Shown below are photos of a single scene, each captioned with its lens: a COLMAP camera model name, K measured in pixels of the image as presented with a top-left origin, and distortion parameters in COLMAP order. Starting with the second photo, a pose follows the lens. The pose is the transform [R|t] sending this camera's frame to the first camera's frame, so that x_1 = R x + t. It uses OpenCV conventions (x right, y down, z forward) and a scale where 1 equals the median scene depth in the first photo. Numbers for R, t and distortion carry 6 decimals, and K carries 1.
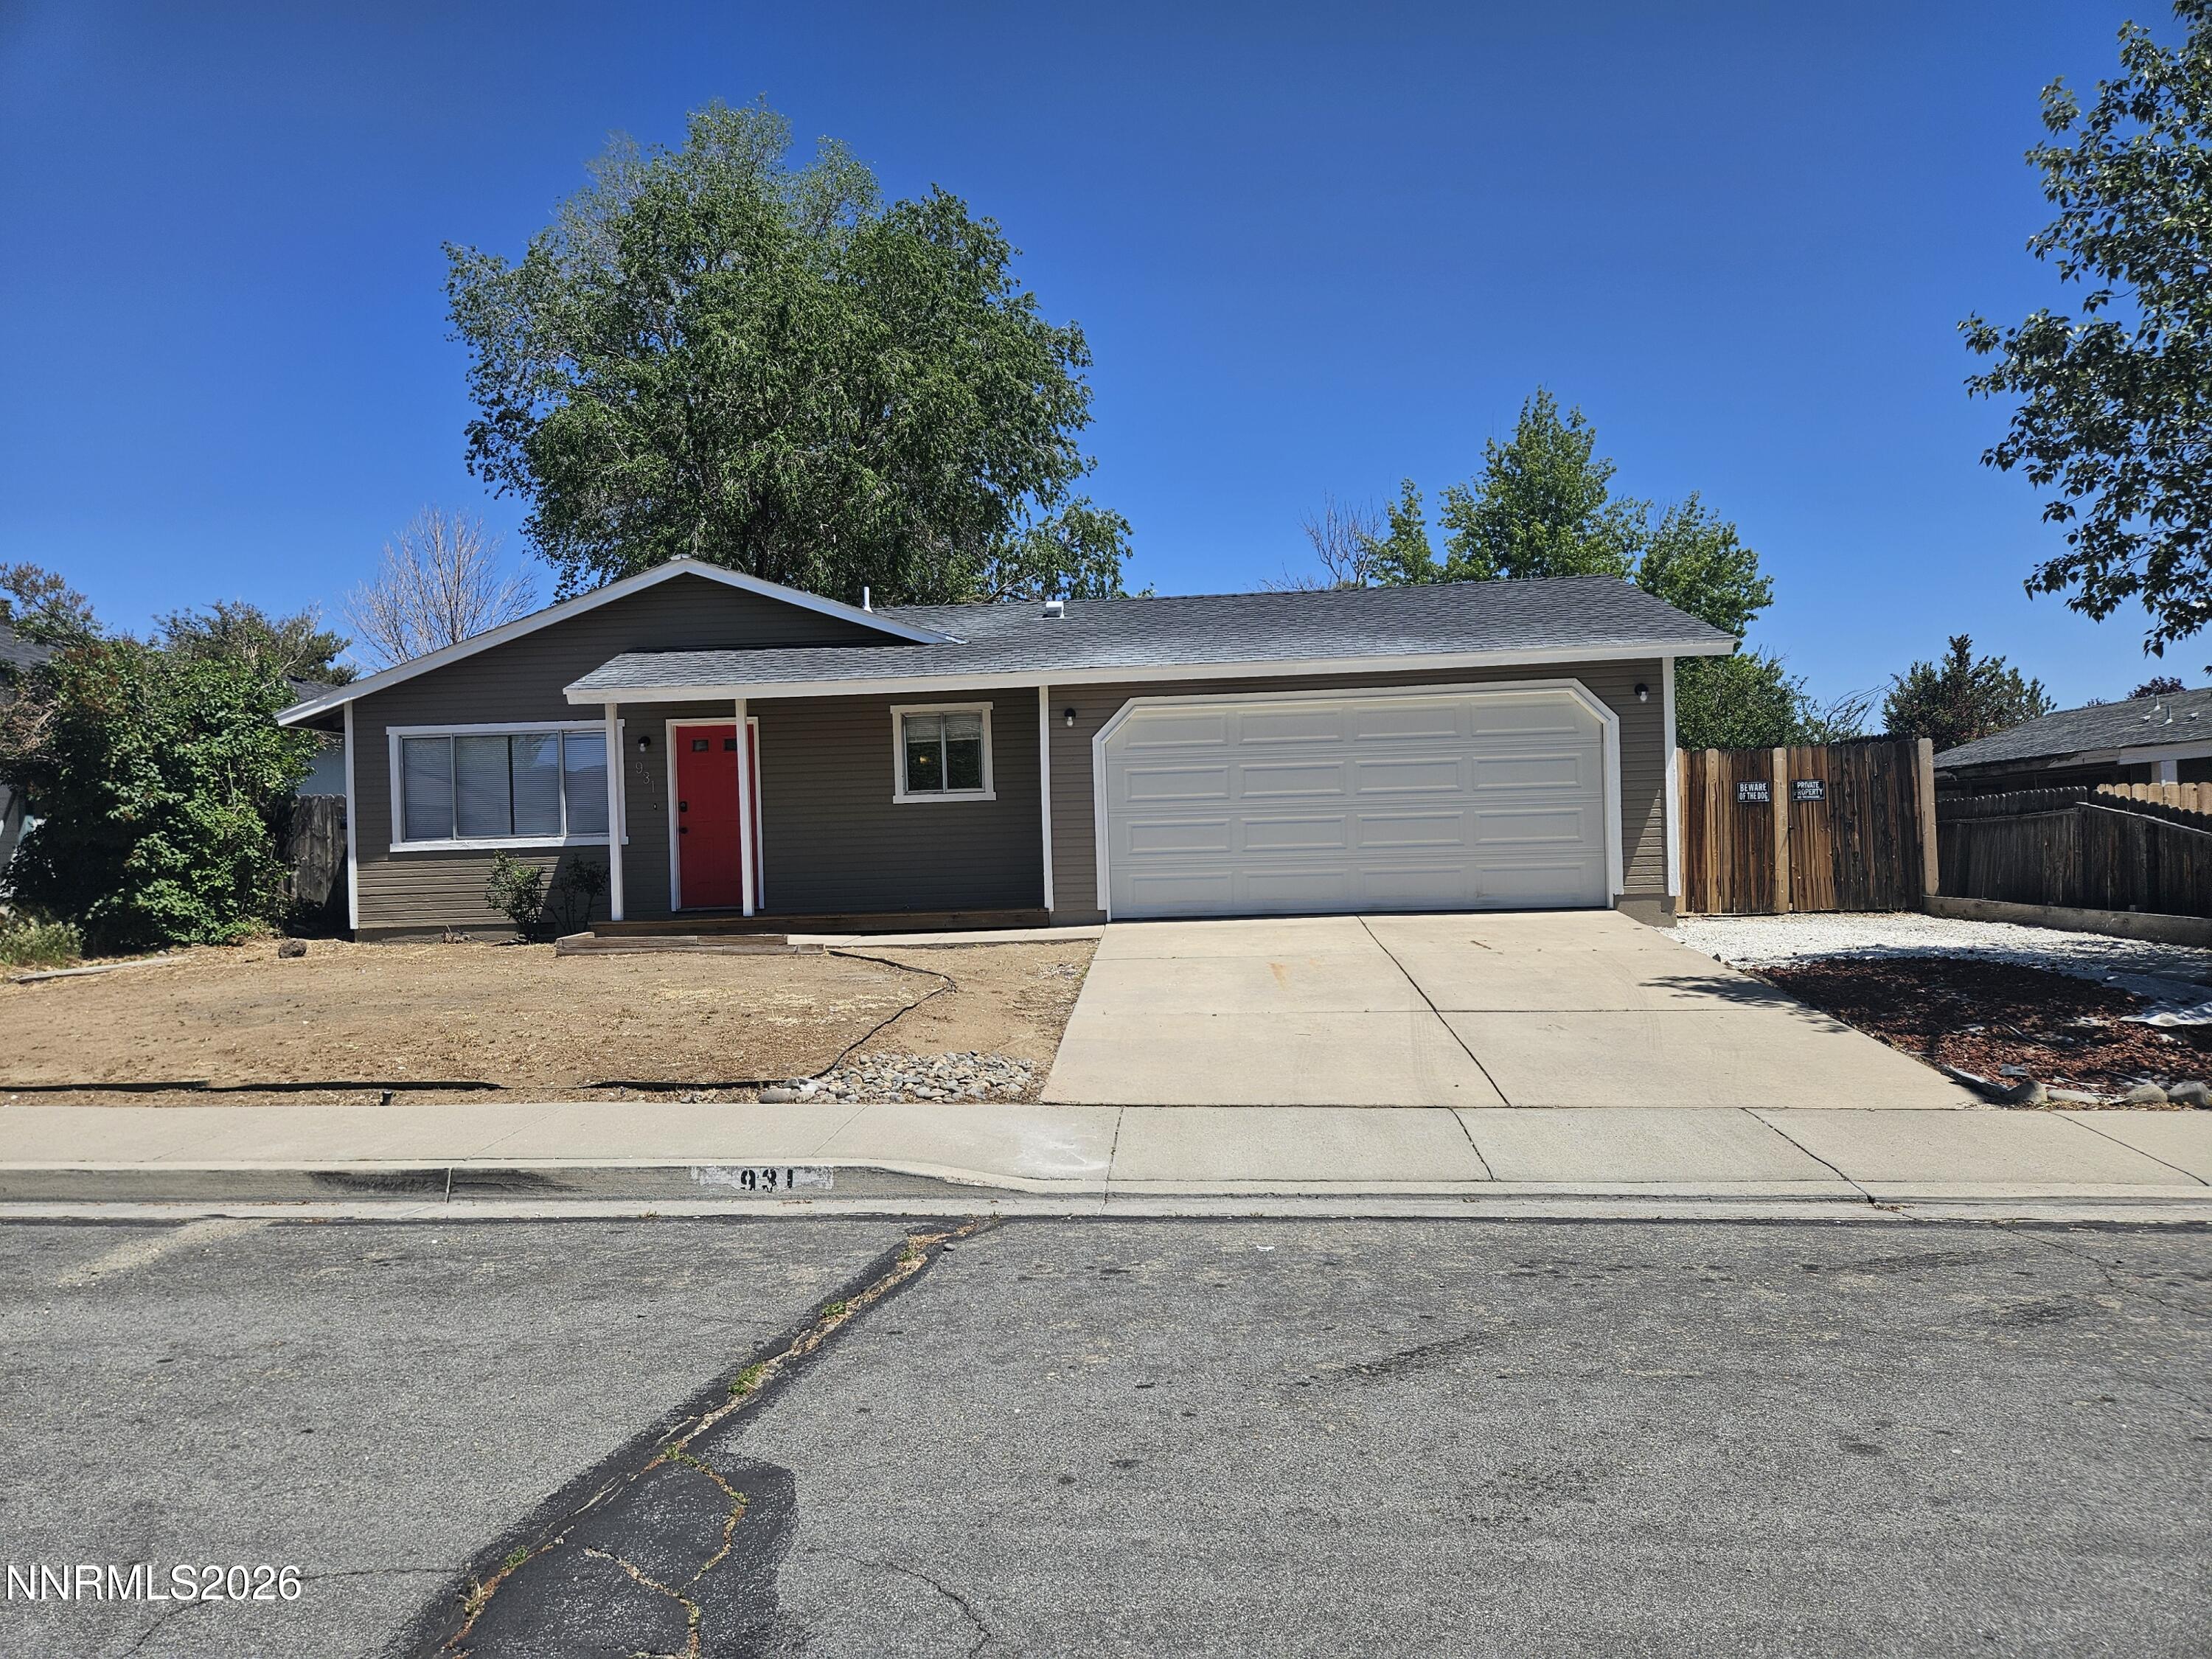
lens RADIAL K [[1483.4, 0, 1102.0], [0, 1483.4, 828.4], [0, 0, 1]] dist [0.042109, -0.020732]
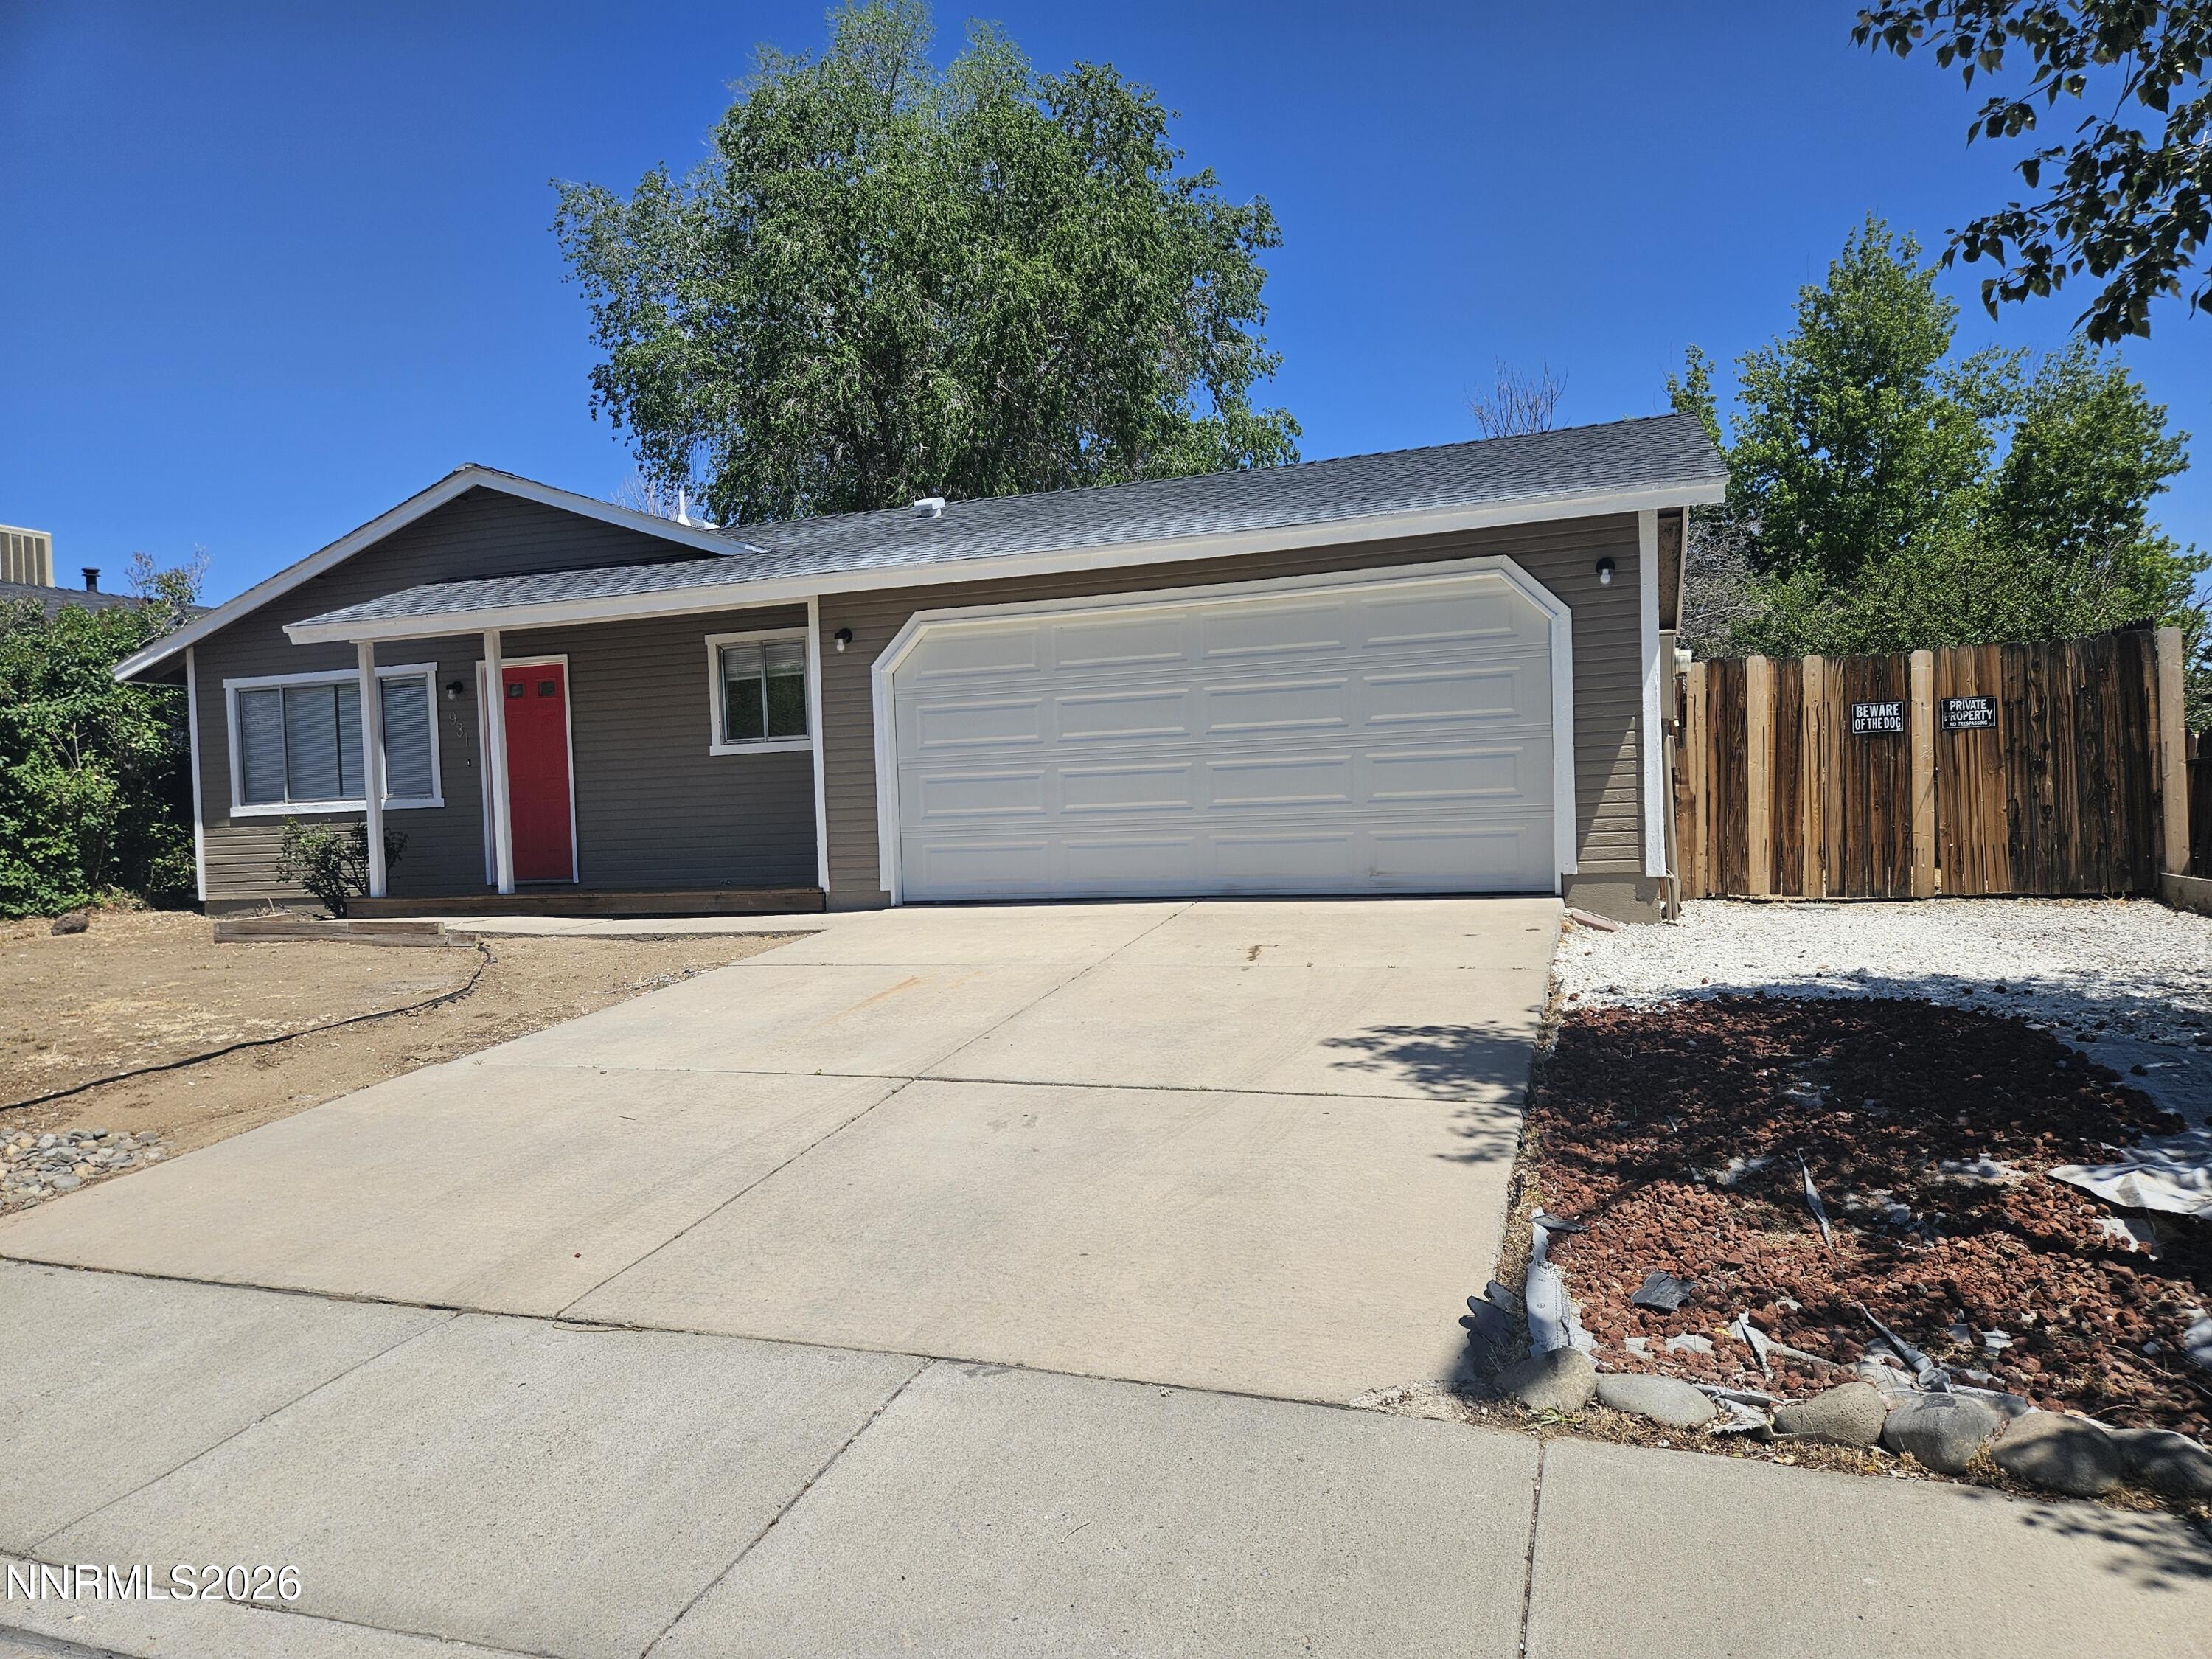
lens RADIAL K [[1483.4, 0, 1108.1], [0, 1483.4, 844.7], [0, 0, 1]] dist [0.042109, -0.020732]
pose [[0.963801, 0.000009, -0.266623, 0.289242], [0.012018, 0.998982, 0.043478, -0.000752], [0.266352, -0.045109, 0.962820, 0.263707]]
